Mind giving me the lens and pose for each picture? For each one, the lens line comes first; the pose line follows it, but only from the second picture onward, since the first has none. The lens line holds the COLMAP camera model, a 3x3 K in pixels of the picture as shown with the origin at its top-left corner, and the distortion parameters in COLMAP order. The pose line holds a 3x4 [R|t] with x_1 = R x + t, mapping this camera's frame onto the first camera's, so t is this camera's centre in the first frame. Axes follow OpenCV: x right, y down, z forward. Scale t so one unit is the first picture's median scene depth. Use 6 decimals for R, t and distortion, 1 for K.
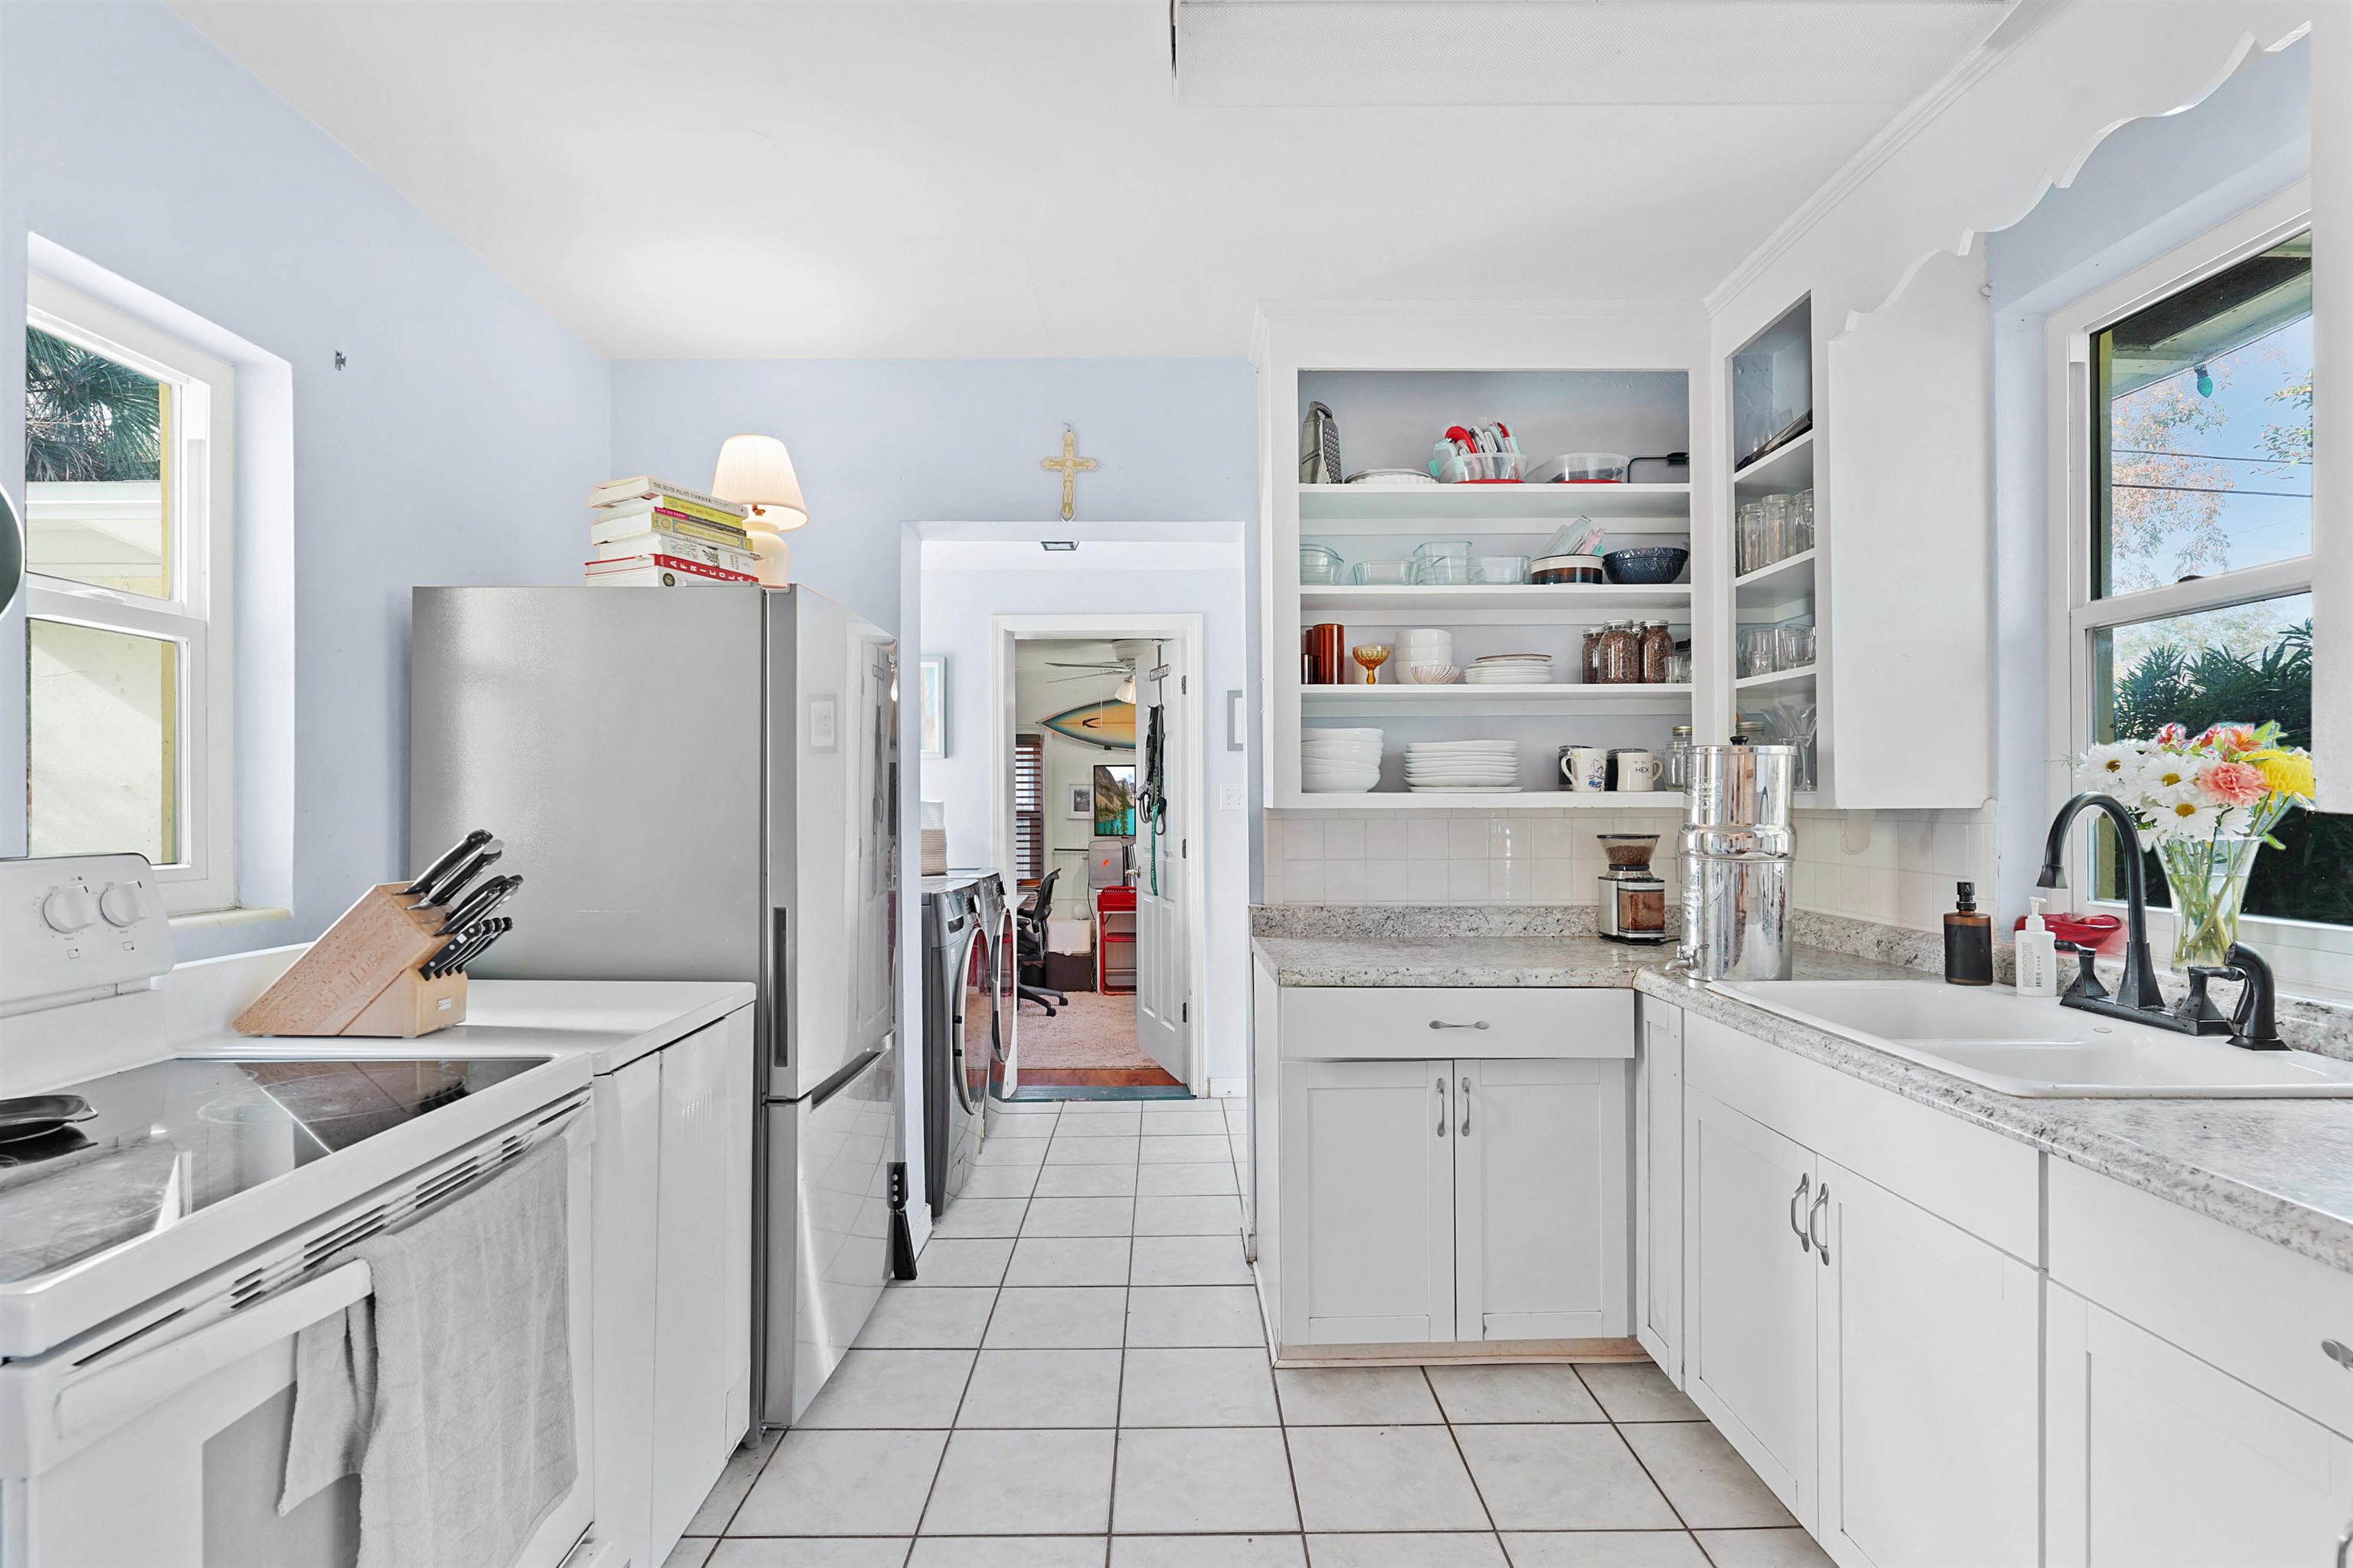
lens RADIAL K [[1139.6, 0, 1174.1], [0, 1139.6, 798.6], [0, 0, 1]] dist [-0.012336, 0.005988]
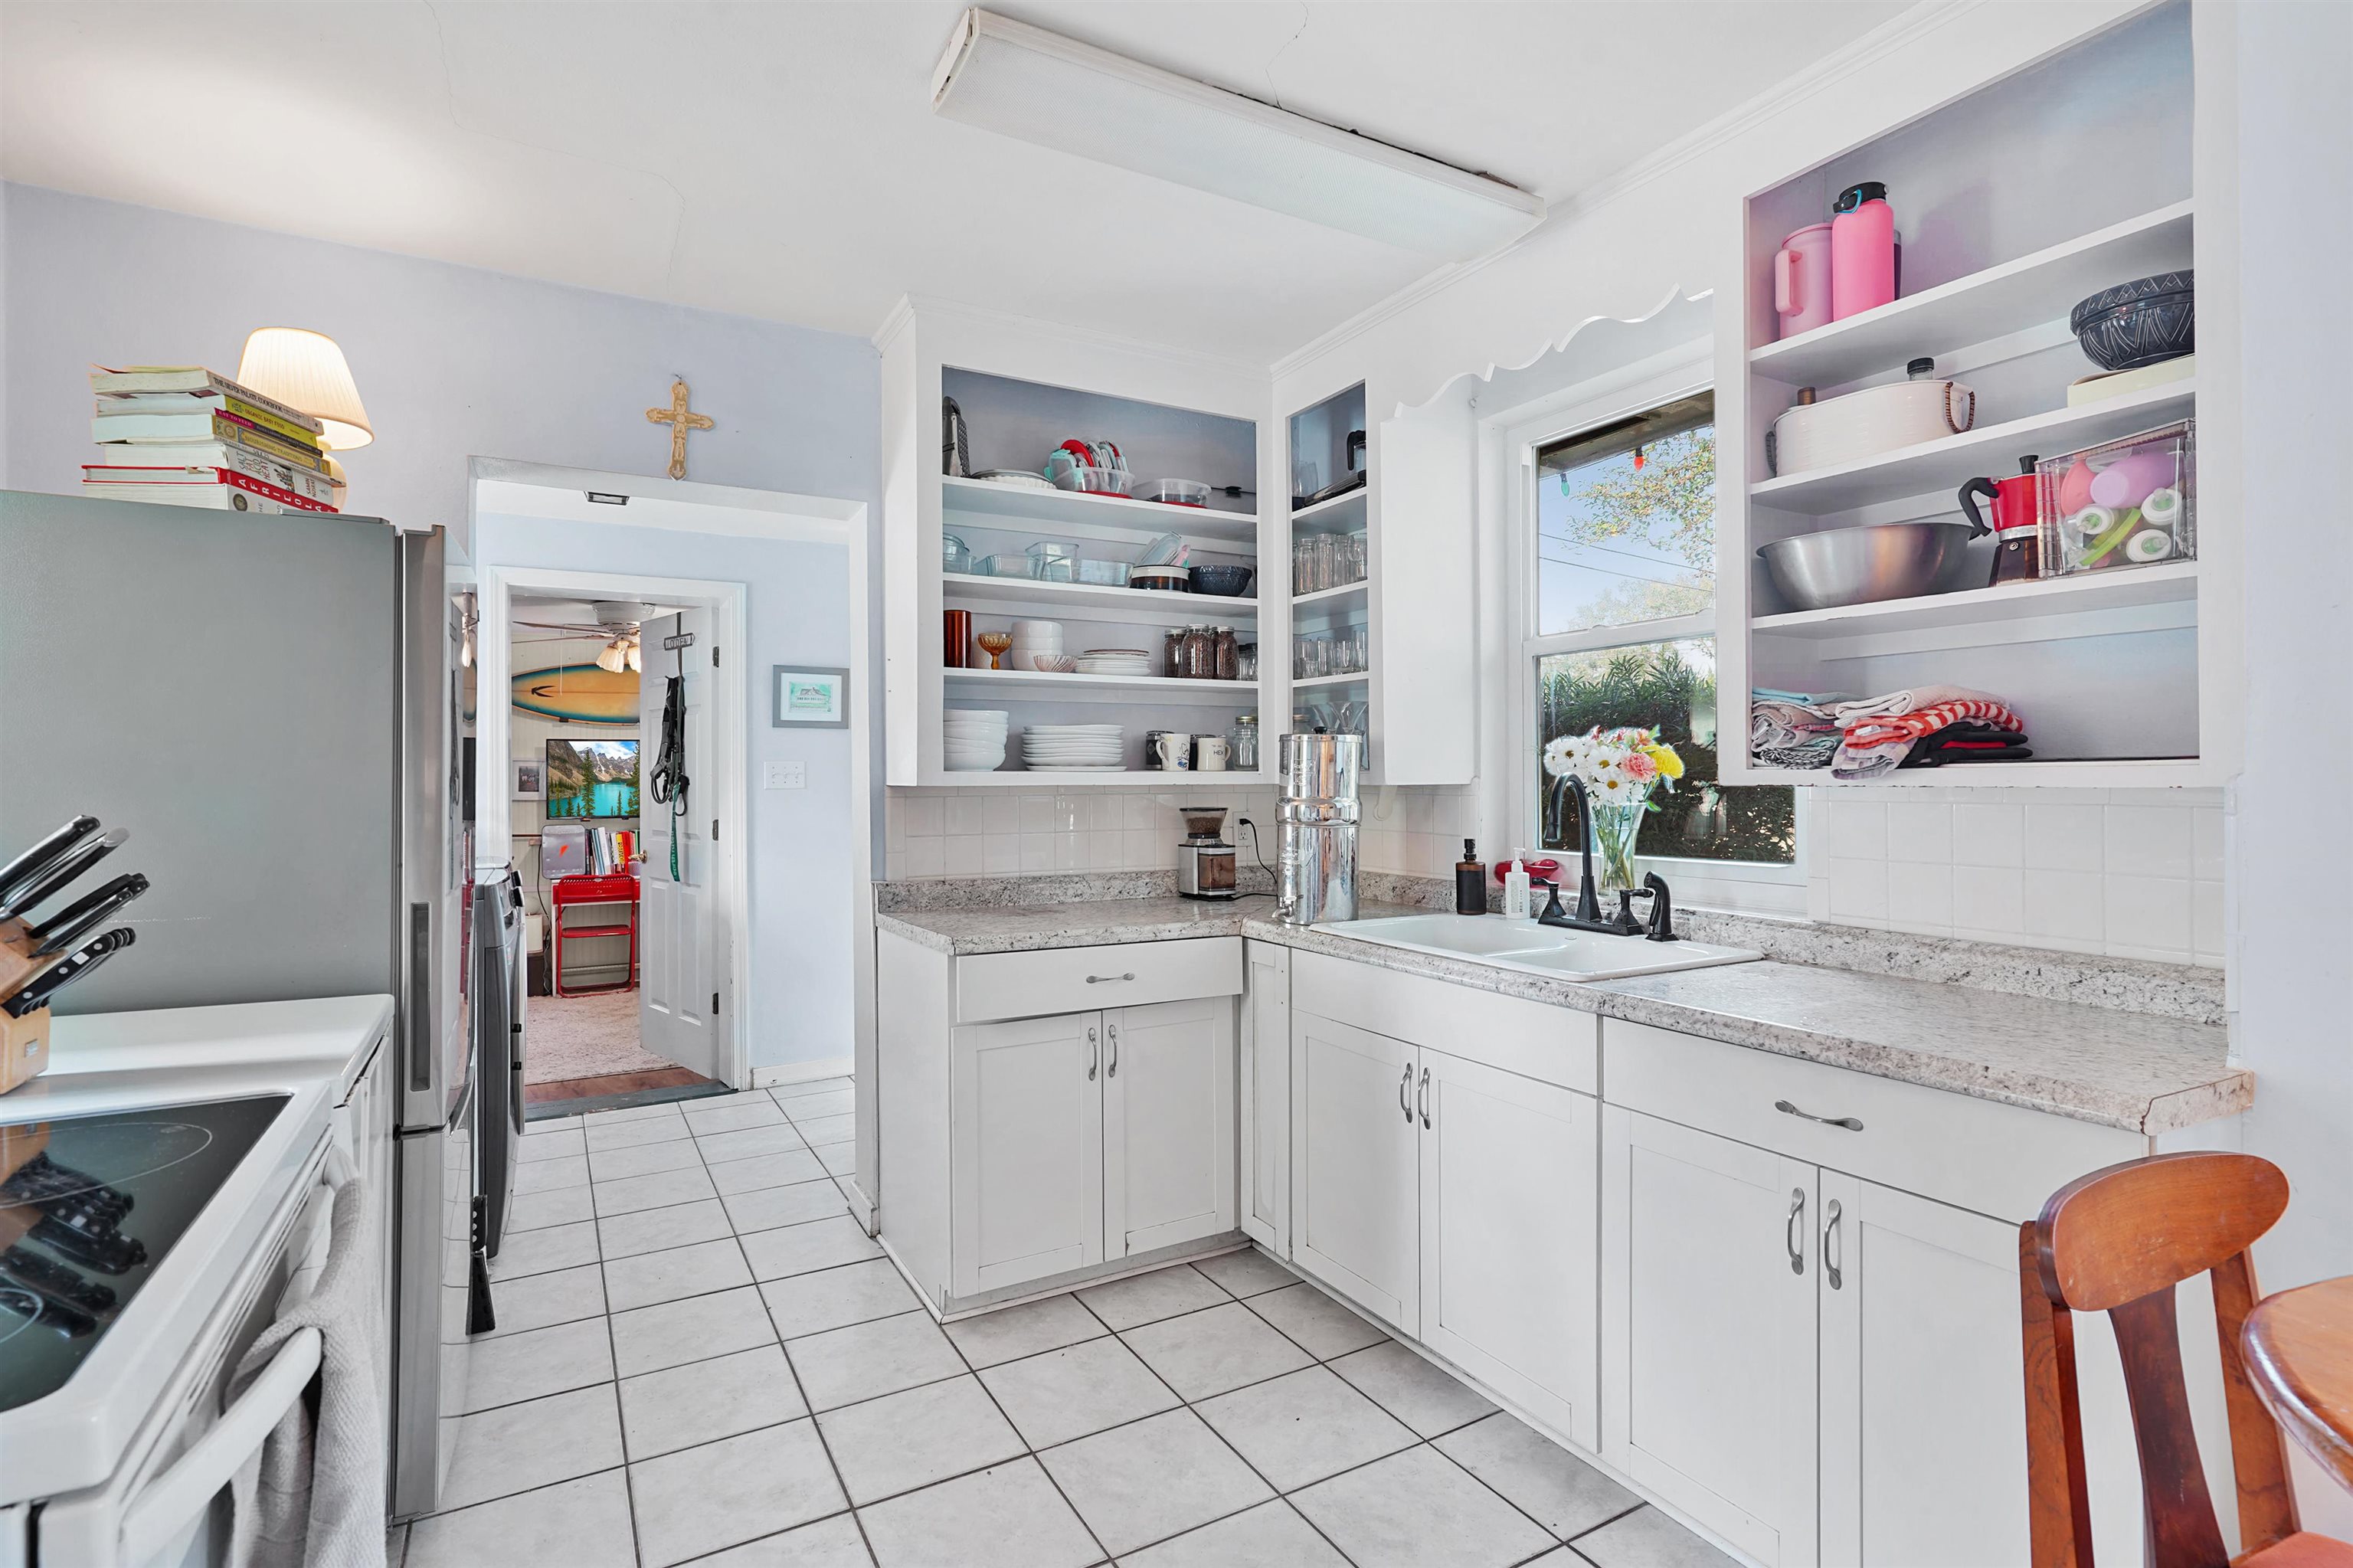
lens RADIAL K [[1139.6, 0, 1171.3], [0, 1139.6, 769.9], [0, 0, 1]] dist [-0.012336, 0.005988]
pose [[0.875637, 0.004018, 0.482953, -0.234810], [-0.000854, 0.999977, -0.006771, 0.000818], [-0.482969, 0.005517, 0.875620, -0.014098]]
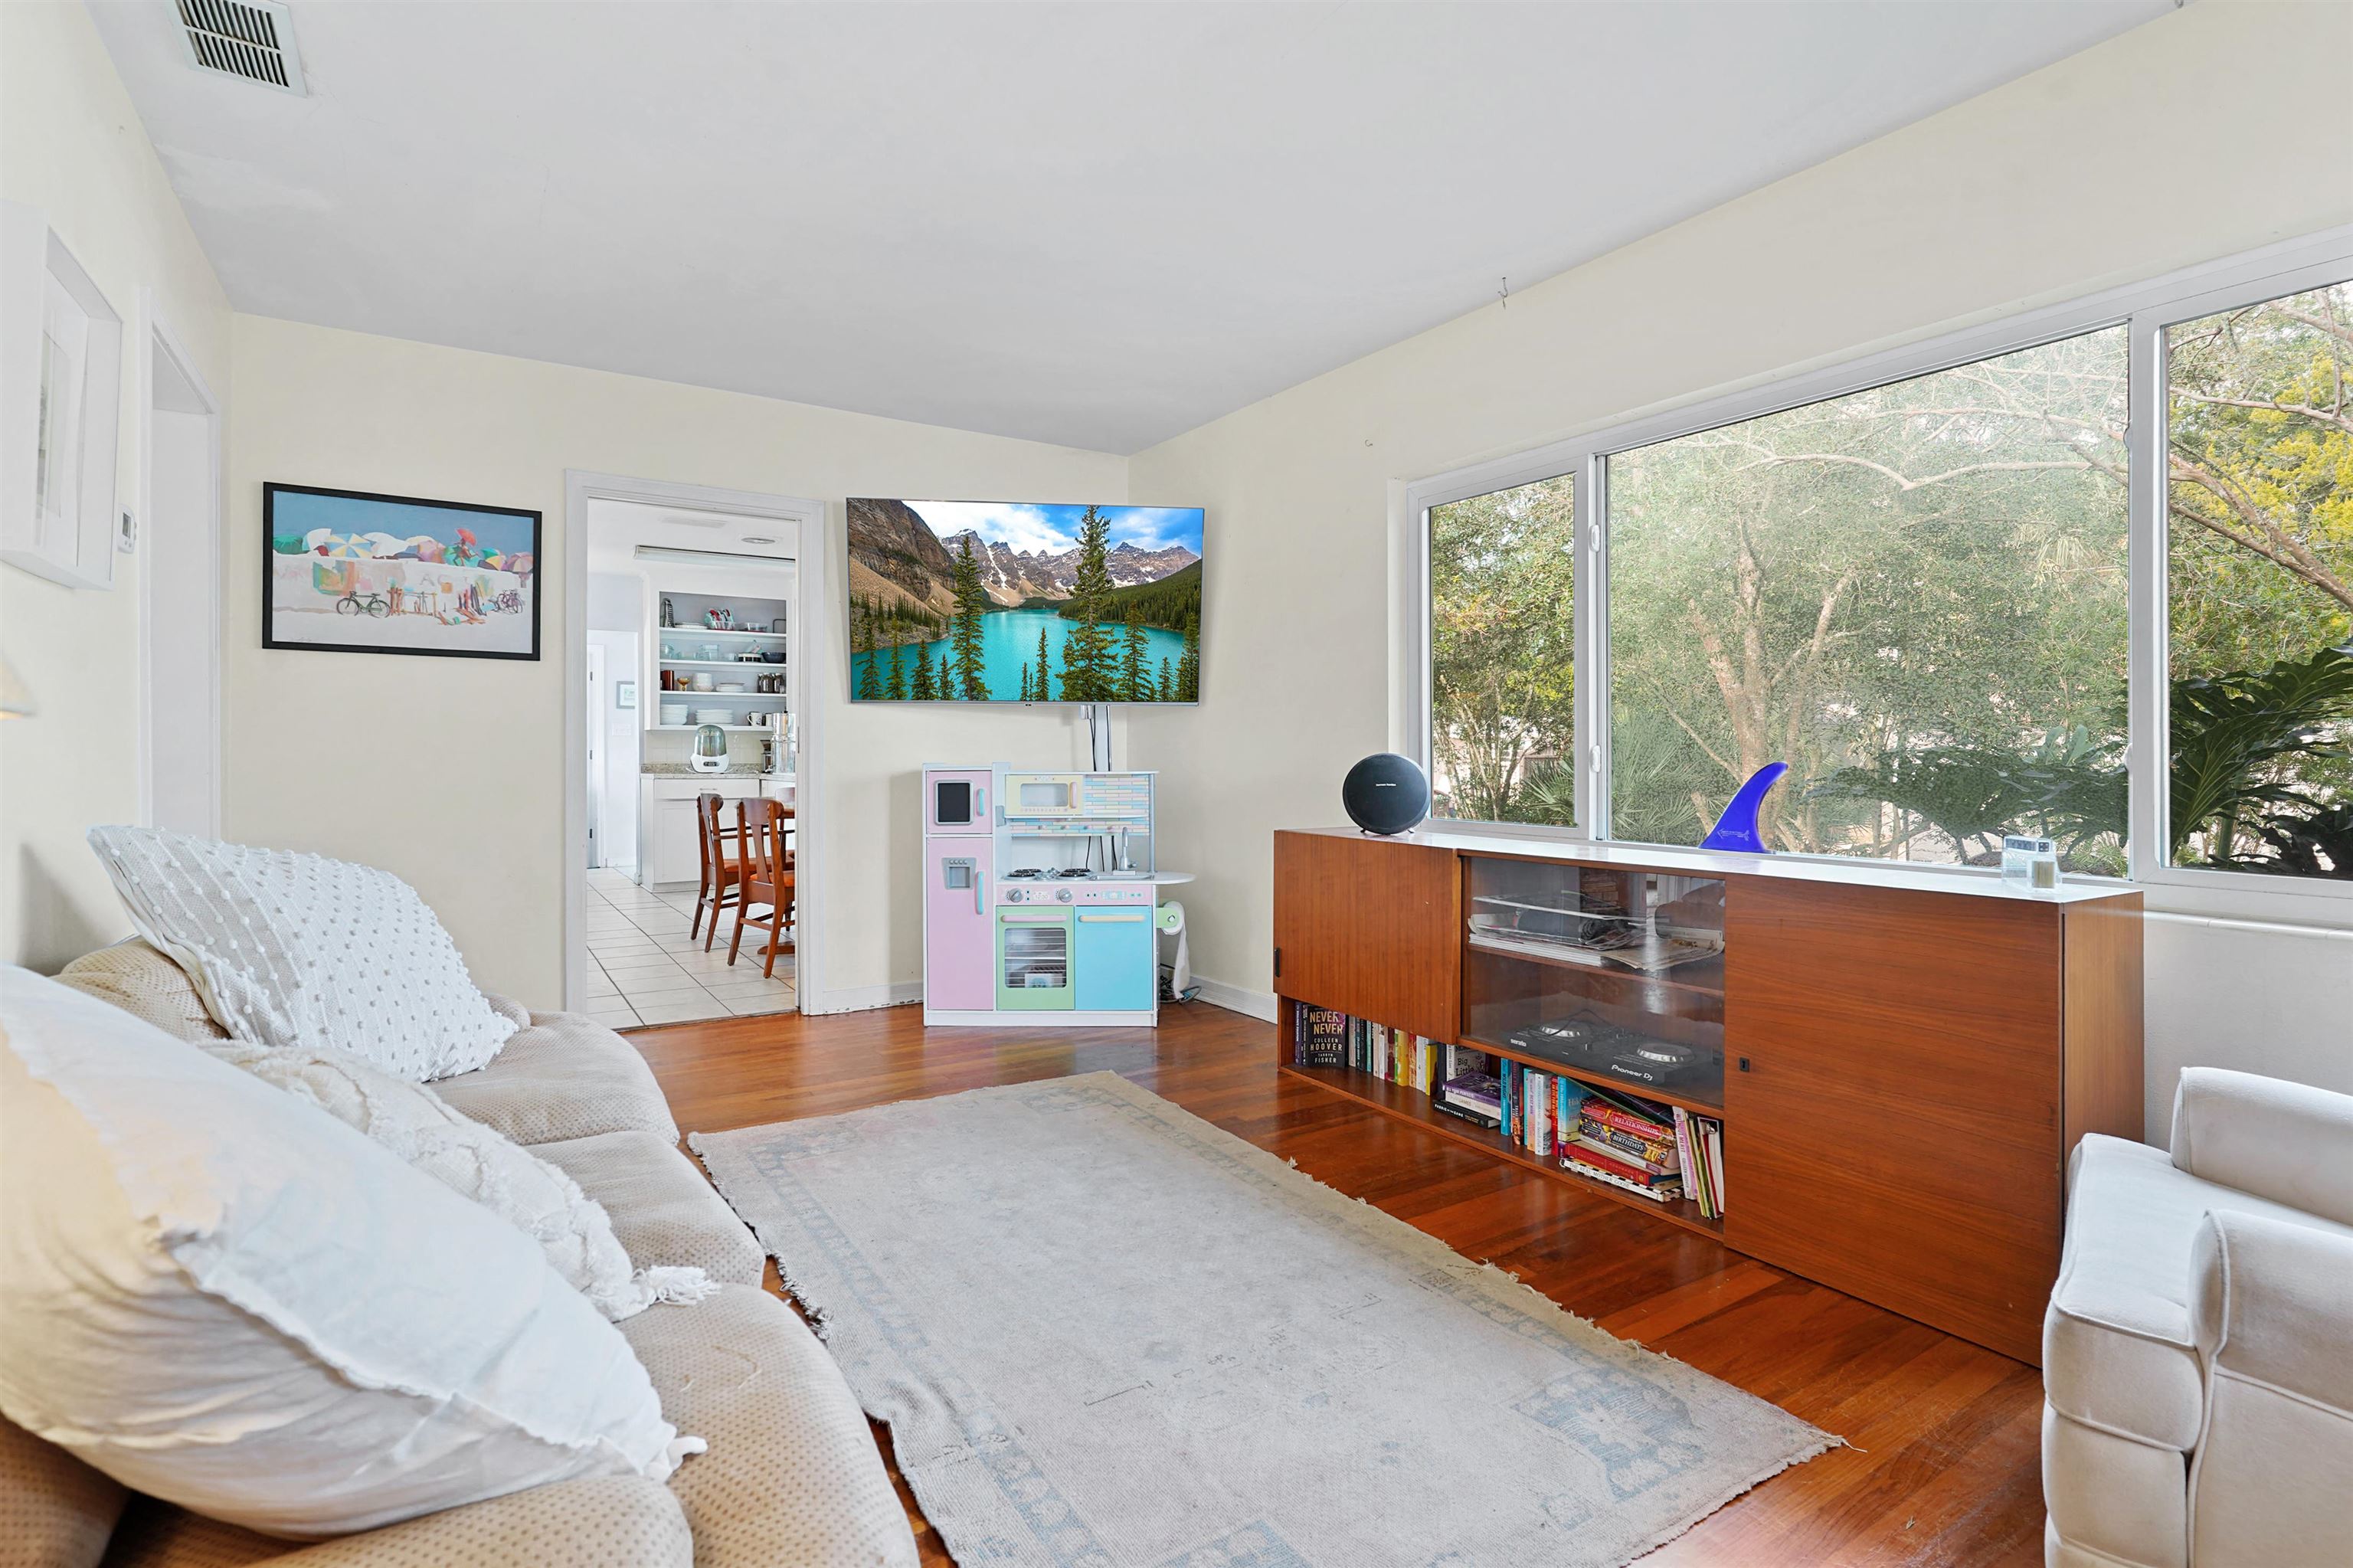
lens RADIAL K [[1139.6, 0, 1174.7], [0, 1139.6, 760.3], [0, 0, 1]] dist [-0.012336, 0.005988]
pose [[0.843079, 0.004060, 0.537775, -0.433618], [-0.007872, 0.999958, 0.004792, 0.076719], [-0.537732, -0.008273, 0.843075, -2.766272]]
